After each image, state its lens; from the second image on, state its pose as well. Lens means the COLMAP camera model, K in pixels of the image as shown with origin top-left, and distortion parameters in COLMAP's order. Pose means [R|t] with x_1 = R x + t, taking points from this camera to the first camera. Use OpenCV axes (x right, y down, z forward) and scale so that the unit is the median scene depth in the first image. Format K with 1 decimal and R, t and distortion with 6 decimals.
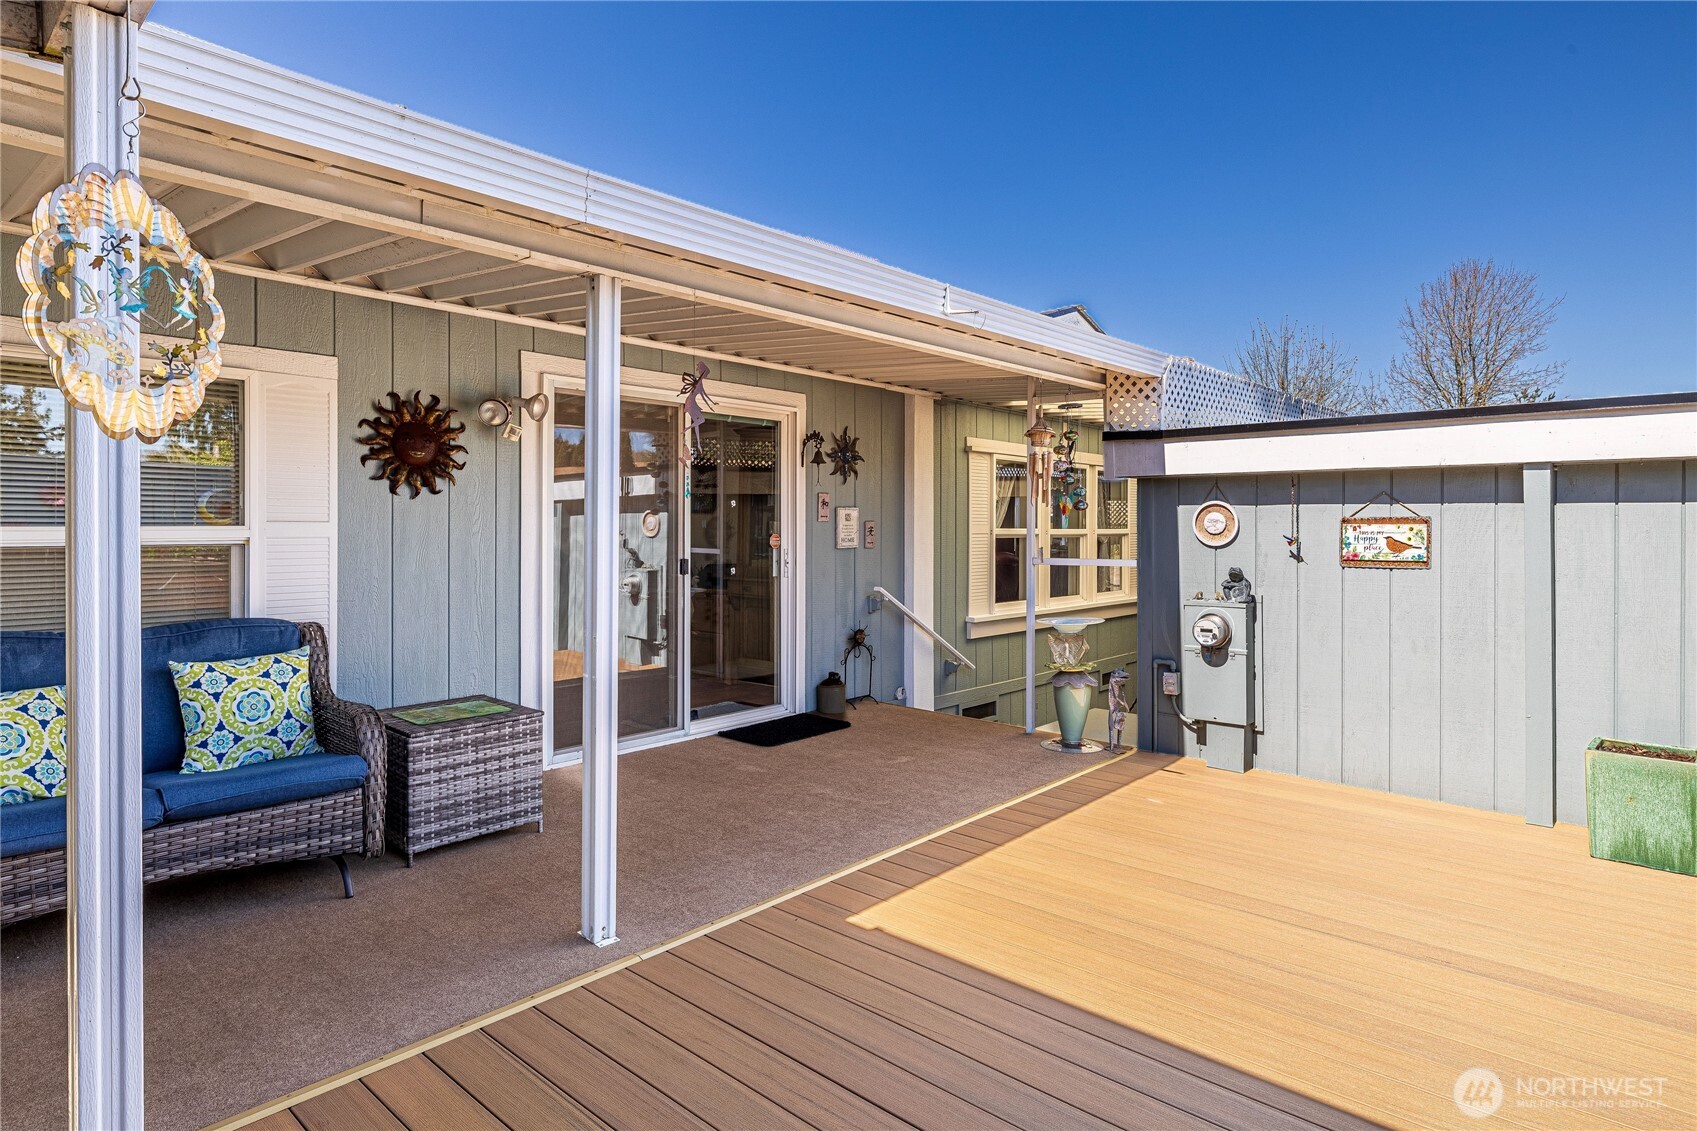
lens RADIAL K [[942.7, 0, 855.3], [0, 942.7, 541.7], [0, 0, 1]] dist [0.000679, 0.000136]
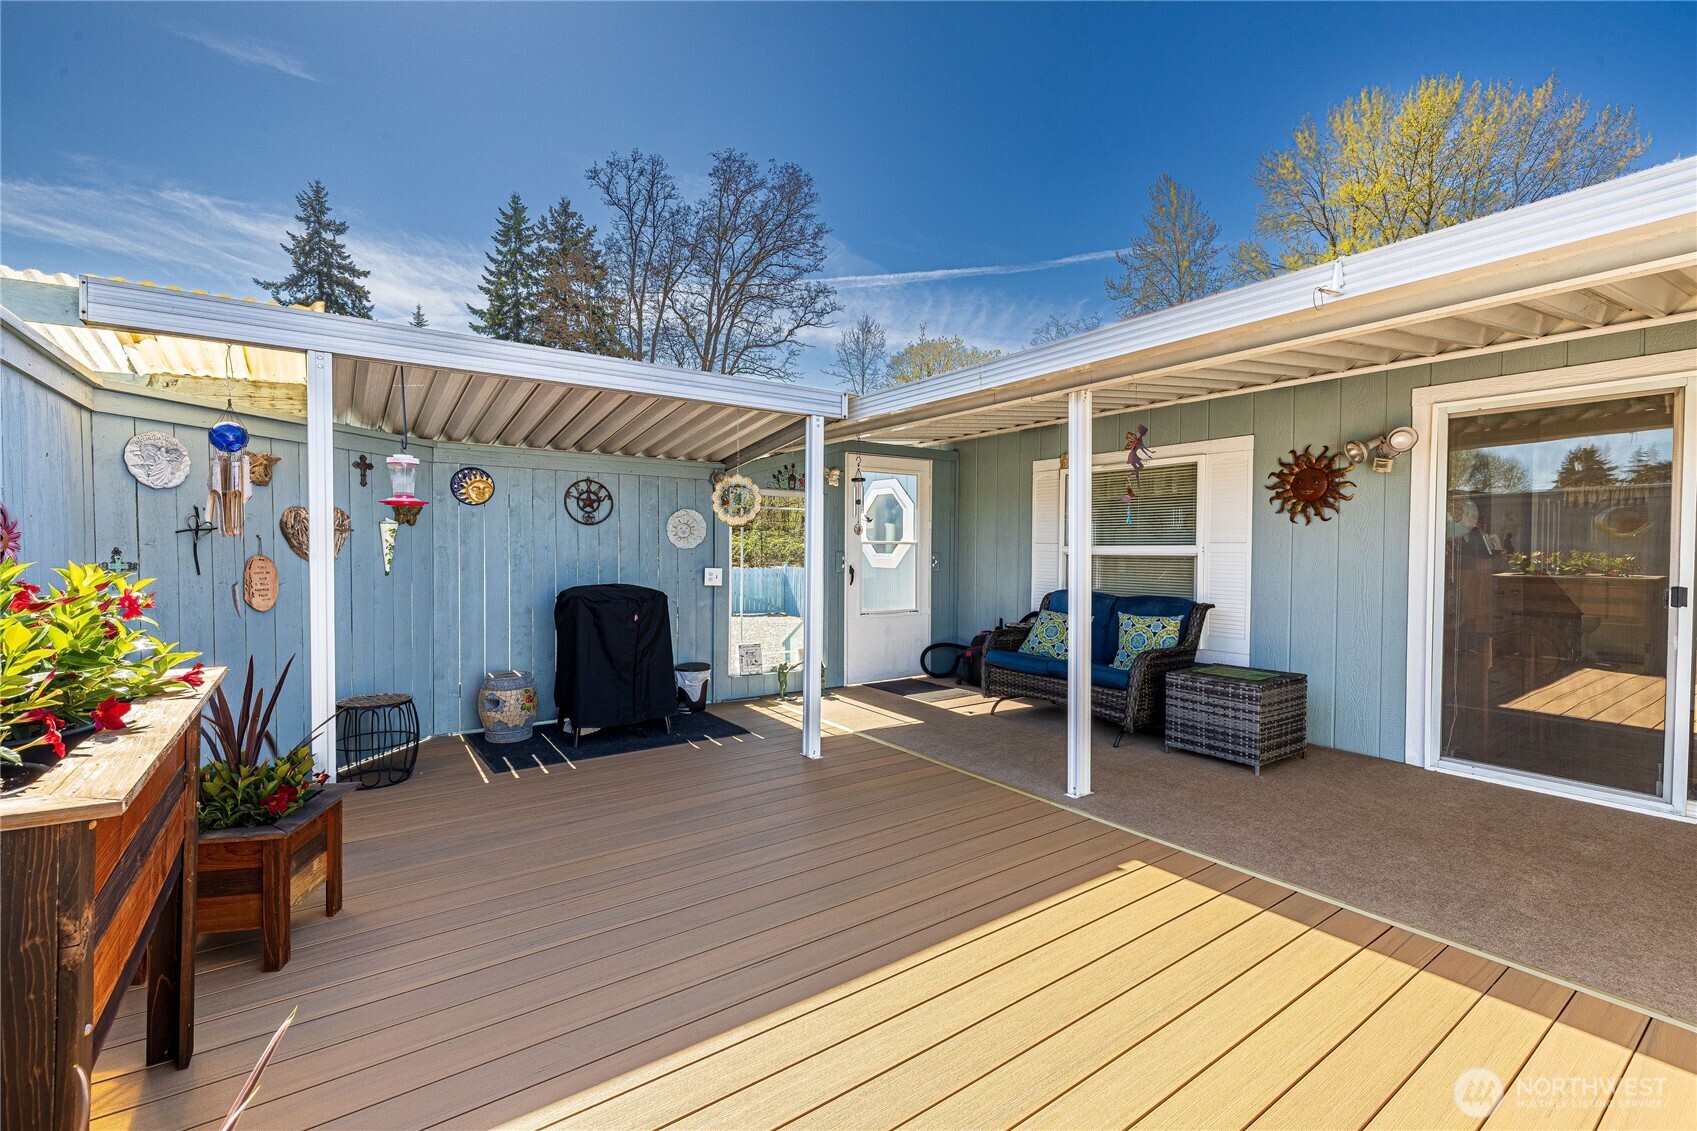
lens RADIAL K [[687.5, 0, 848.5], [0, 687.5, 565.5], [0, 0, 1]] dist [0.001055, 0.000161]
pose [[-0.201158, 0.026795, -0.979192, 0.740230], [-0.016426, 0.999393, 0.030722, -0.008102], [0.979421, 0.022264, -0.200596, 0.636645]]
